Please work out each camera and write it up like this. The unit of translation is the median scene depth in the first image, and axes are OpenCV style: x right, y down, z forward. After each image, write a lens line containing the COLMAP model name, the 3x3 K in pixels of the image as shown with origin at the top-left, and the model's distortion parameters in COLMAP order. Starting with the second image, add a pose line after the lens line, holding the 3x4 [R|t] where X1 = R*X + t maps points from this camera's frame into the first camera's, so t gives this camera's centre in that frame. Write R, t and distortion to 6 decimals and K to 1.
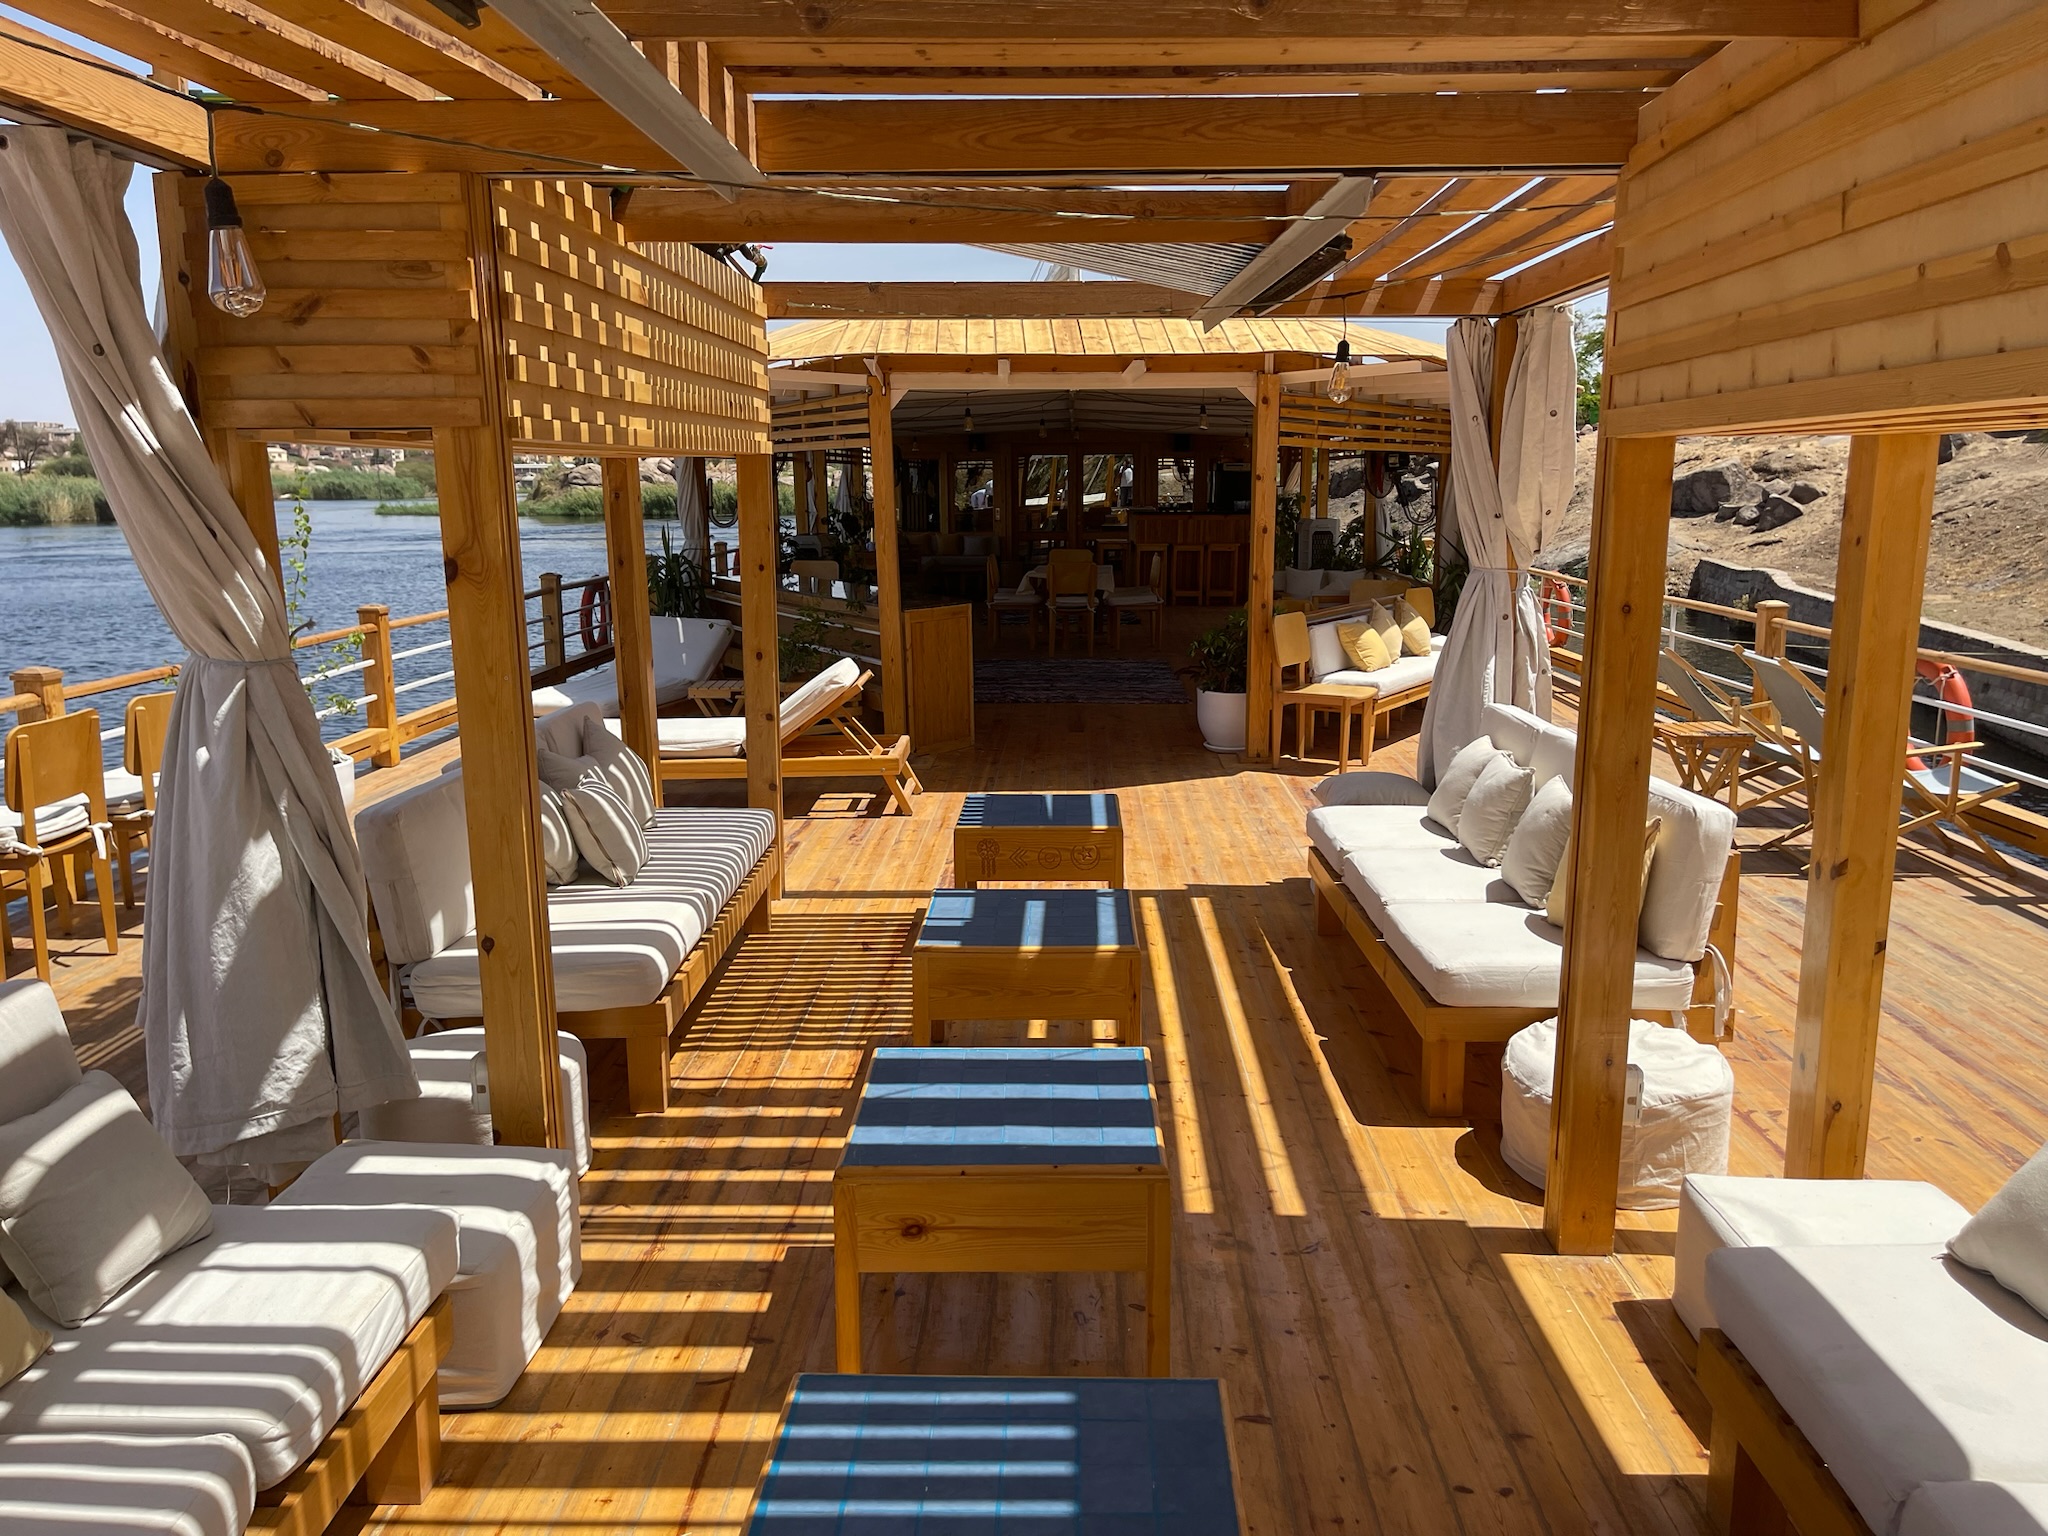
lens RADIAL K [[1559.9, 0, 1046.6], [0, 1559.9, 783.9], [0, 0, 1]] dist [0.076978, -0.105533]
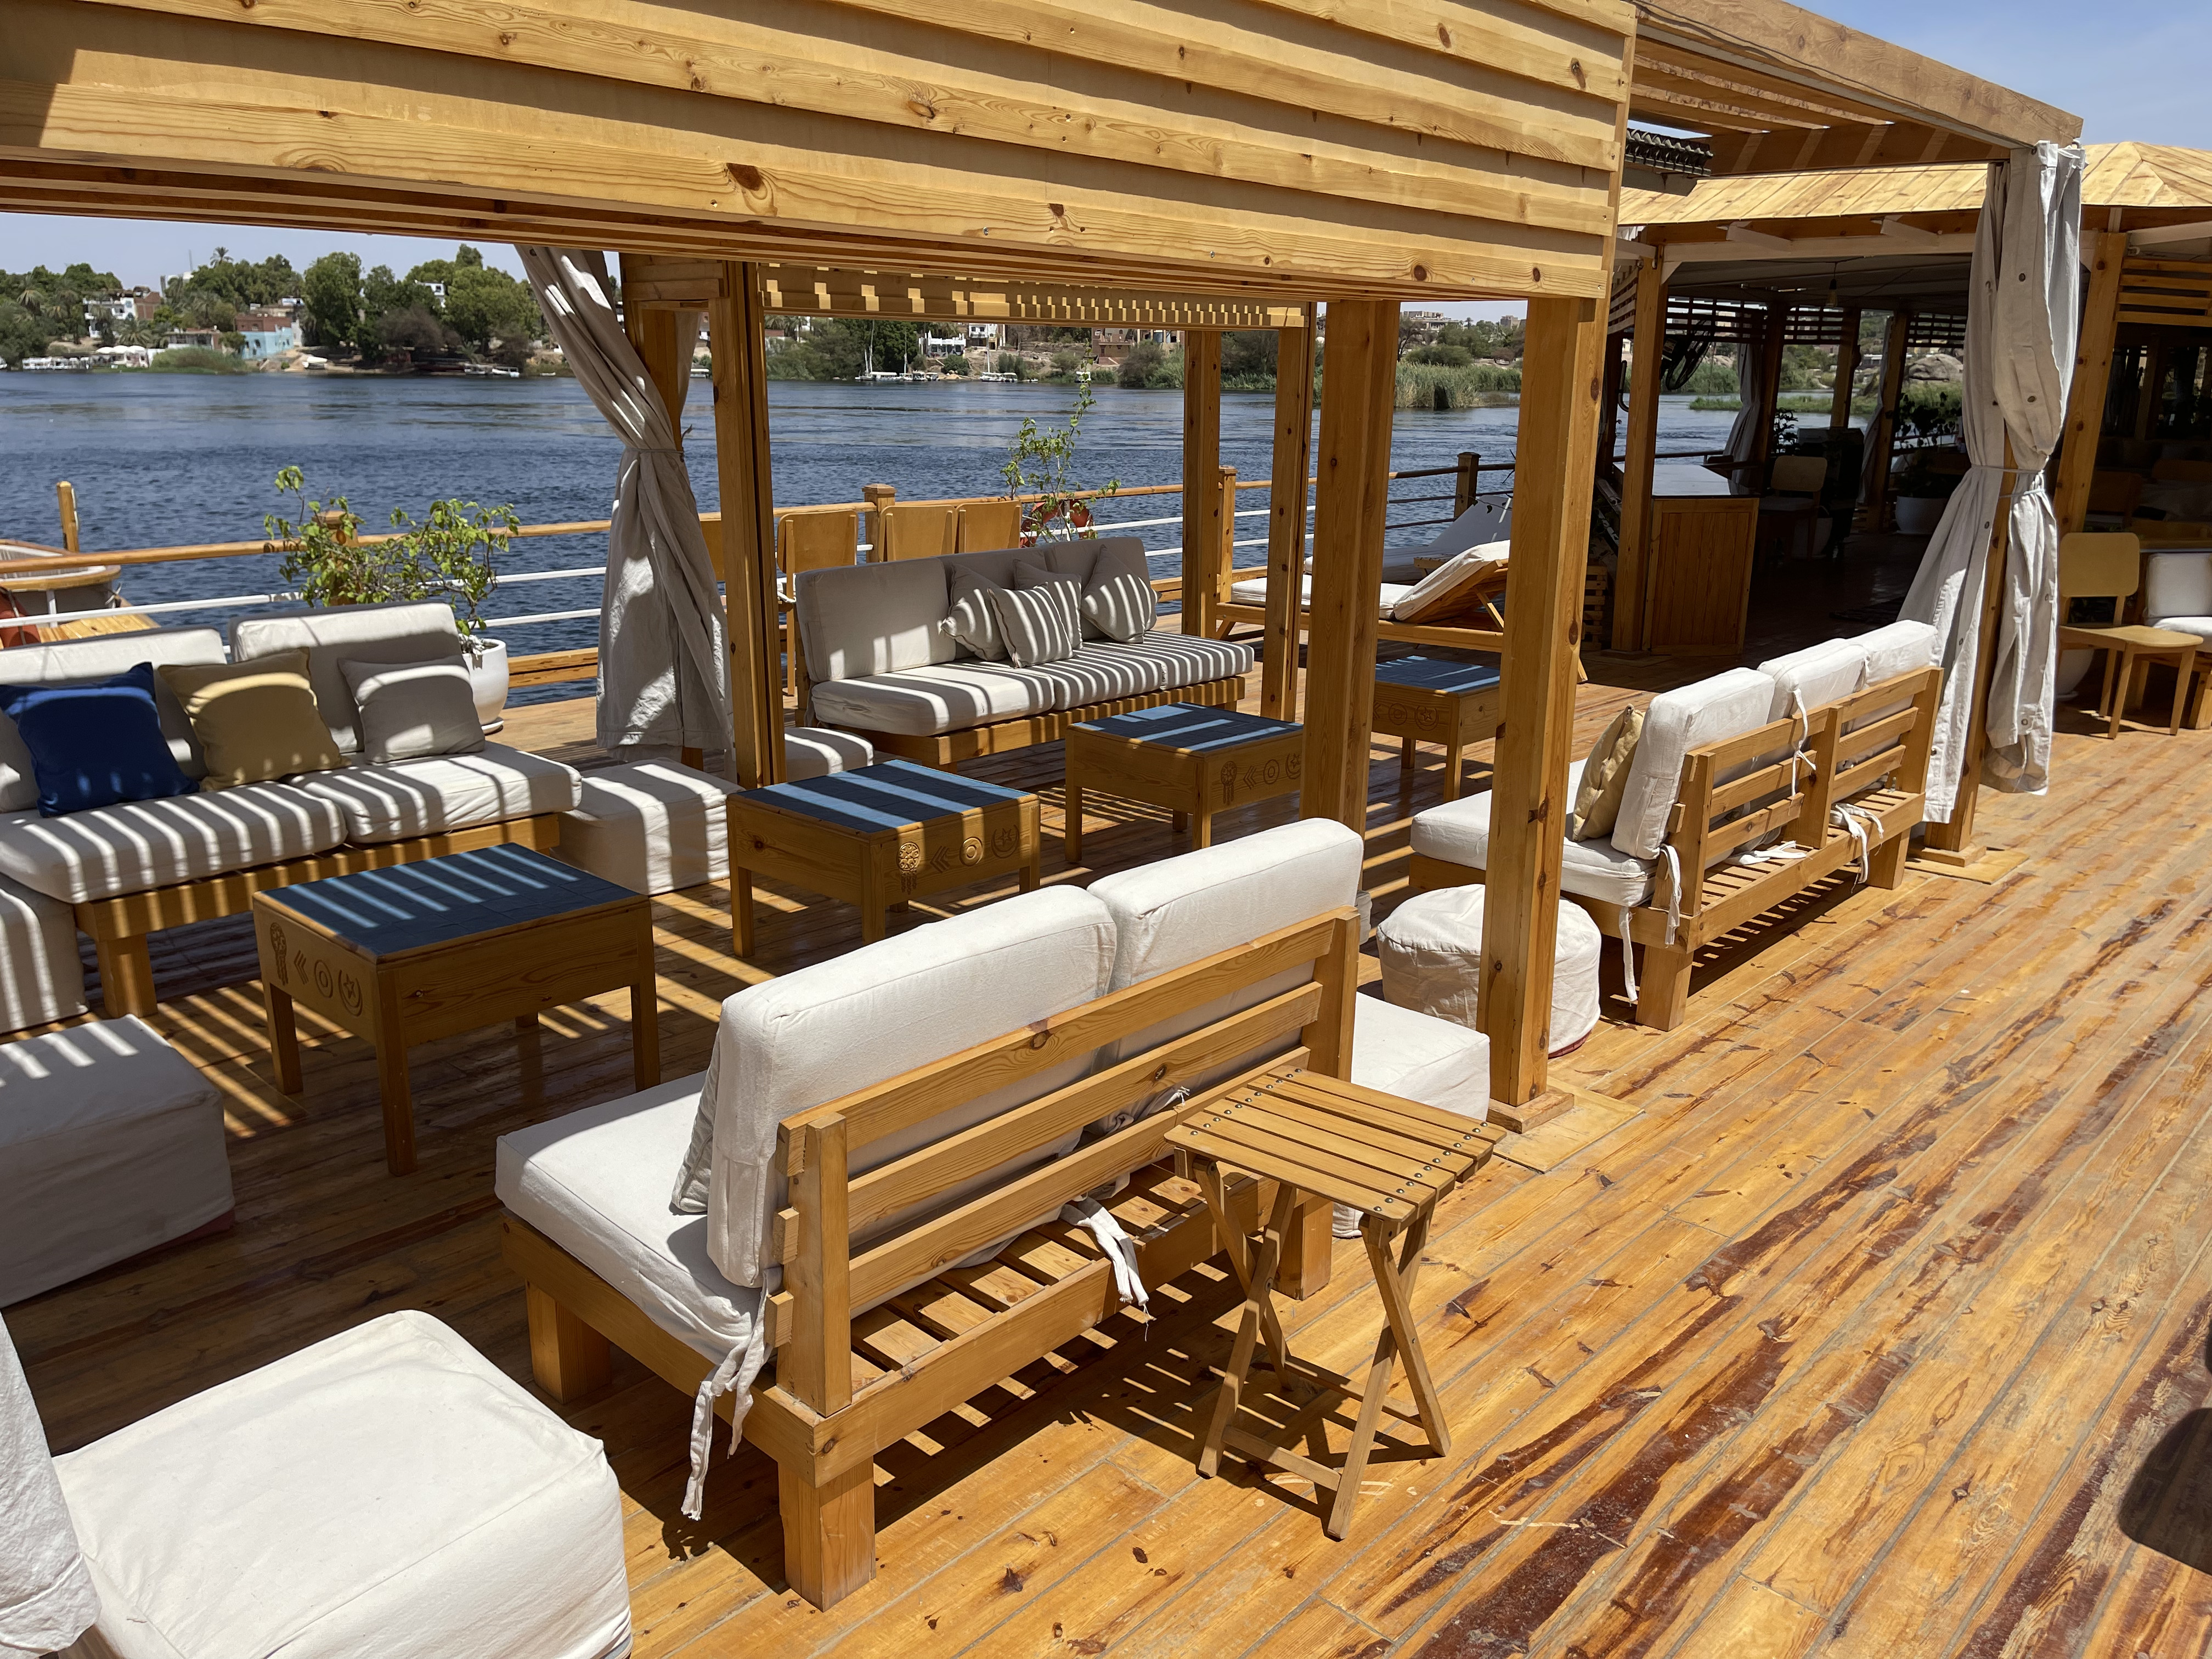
lens RADIAL K [[1684.8, 0, 1130.4], [0, 1684.8, 846.7], [0, 0, 1]] dist [0.076978, -0.105533]
pose [[0.744574, 0.198673, -0.637290, 0.169677], [-0.147102, 0.980049, 0.133661, 0.002538], [0.651130, -0.005774, 0.758944, 0.000910]]
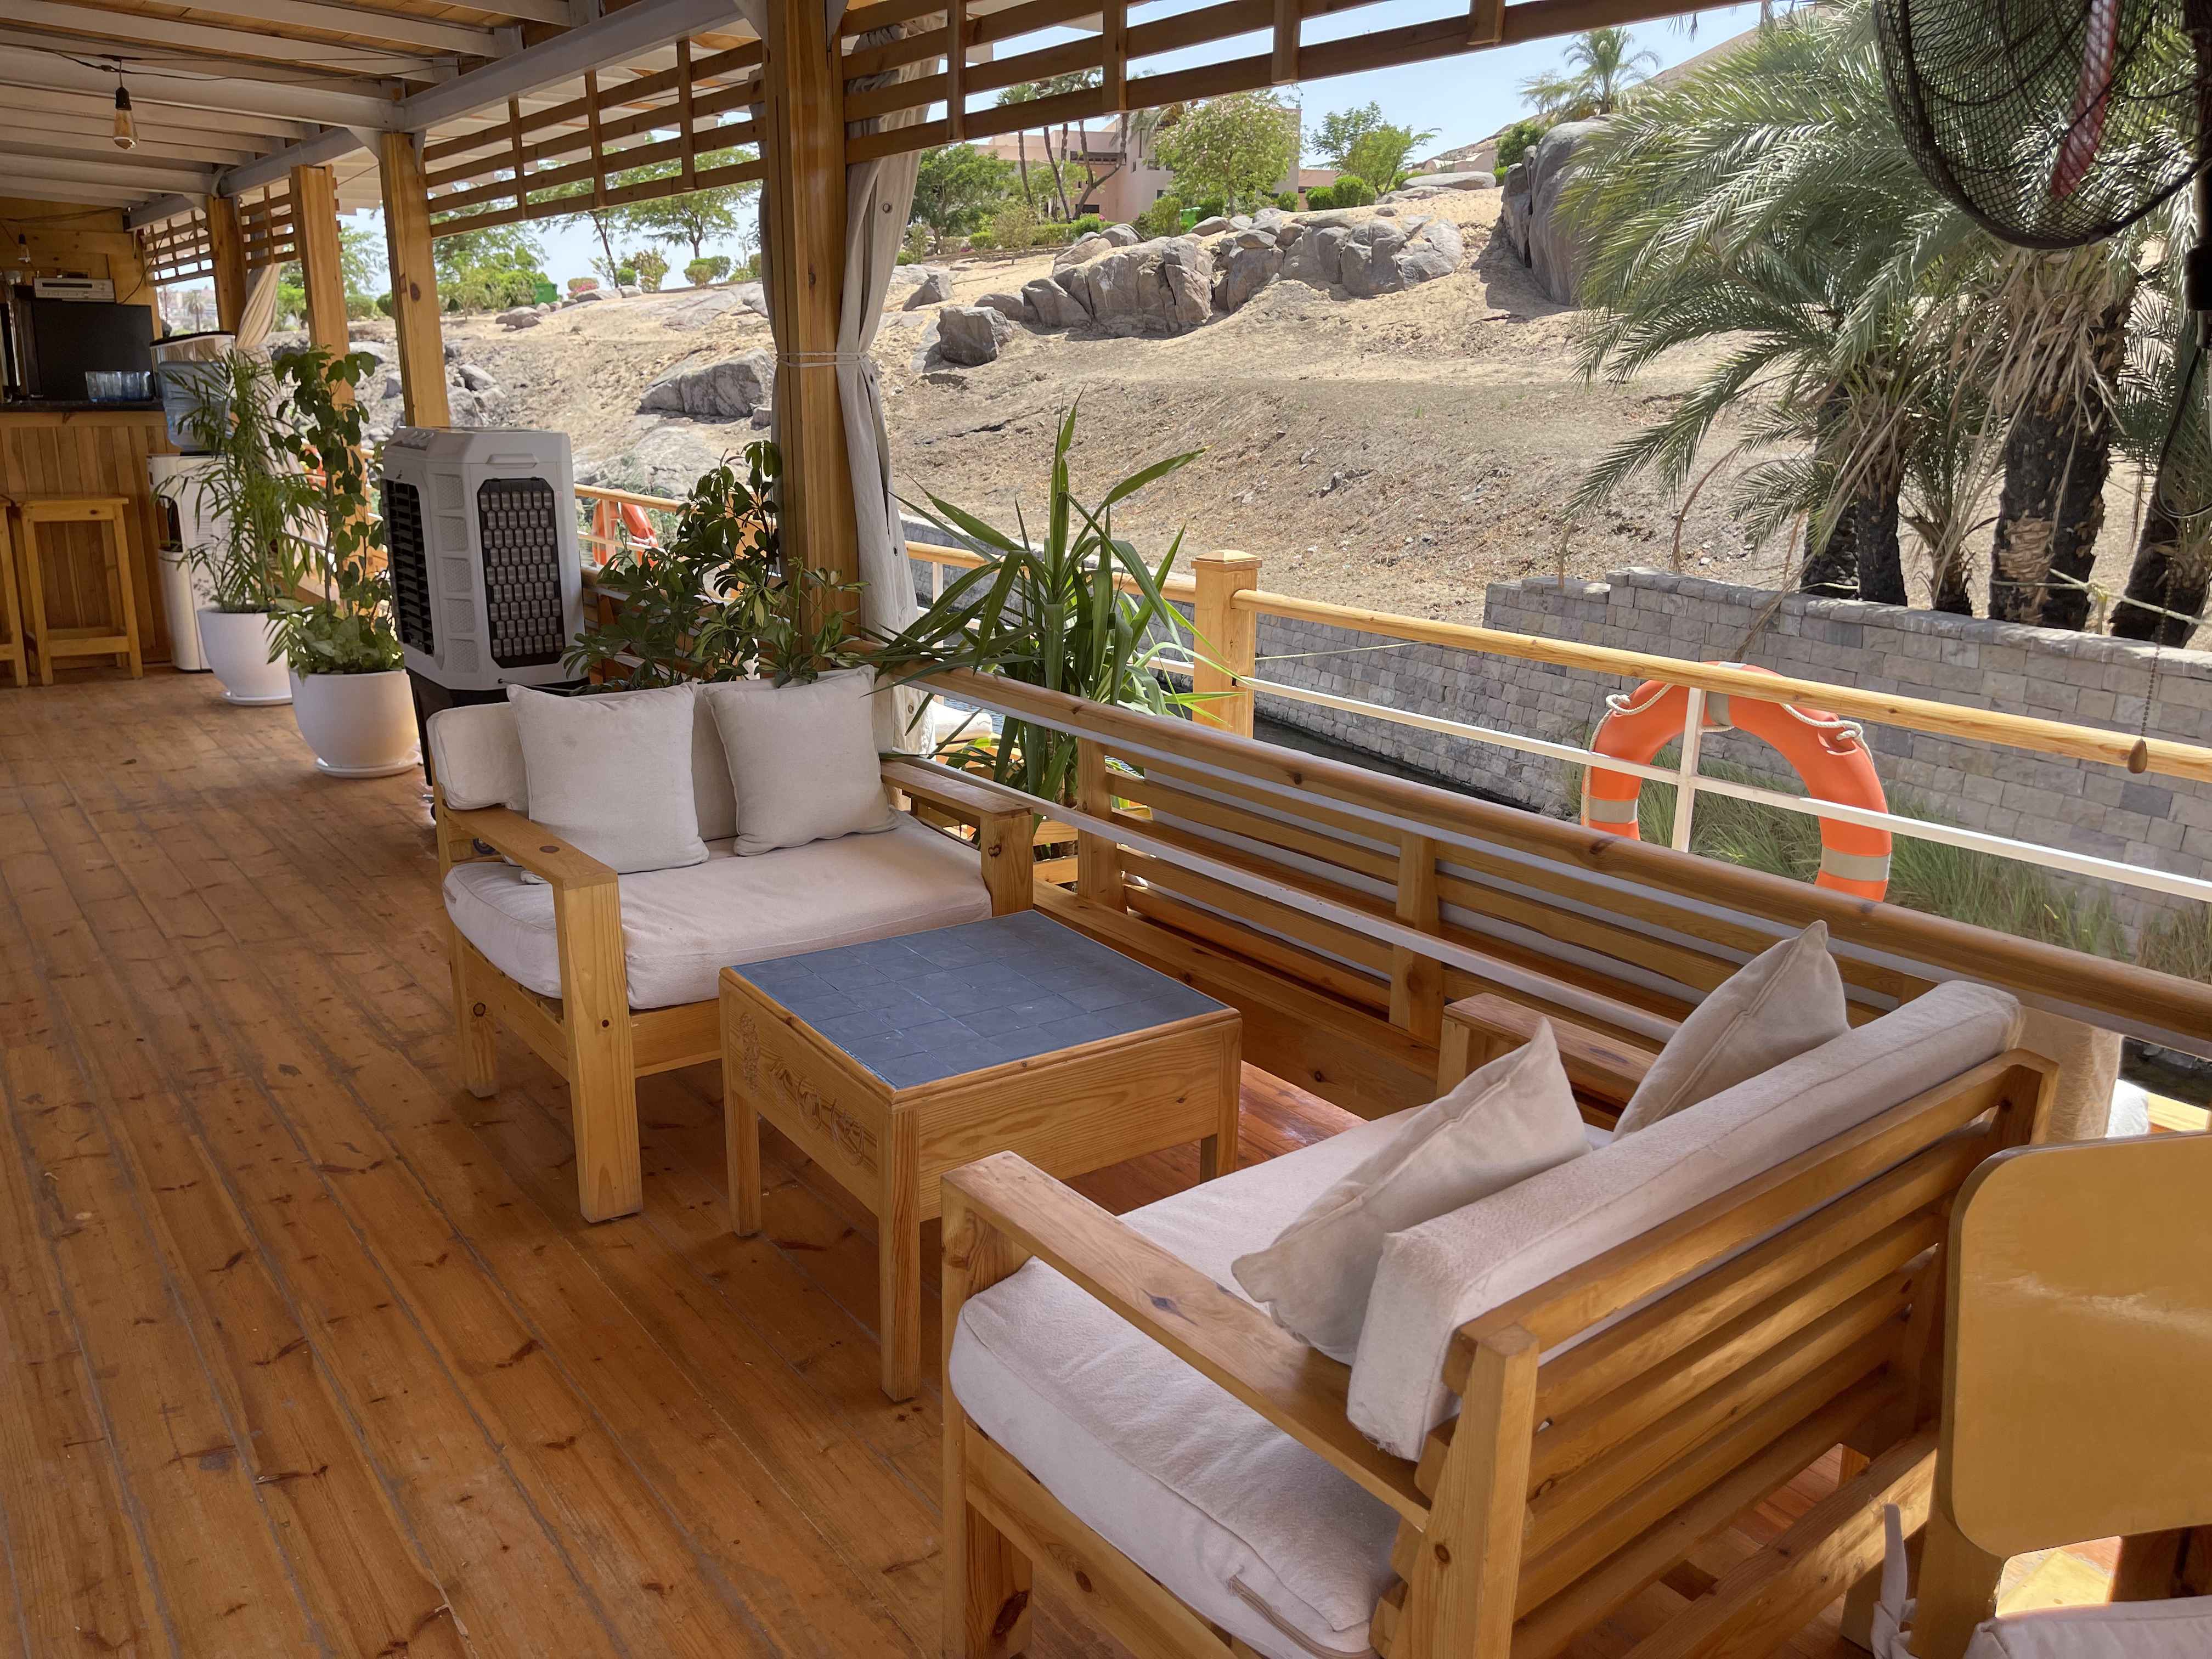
lens RADIAL K [[1687.8, 0, 1106.0], [0, 1687.8, 829.5], [0, 0, 1]] dist [0.056559, -0.103833]
pose [[0.790794, -0.140255, 0.595796, 0.060279], [0.098958, 0.989883, 0.101680, -0.096738], [-0.604029, -0.021450, 0.796673, 0.564465]]
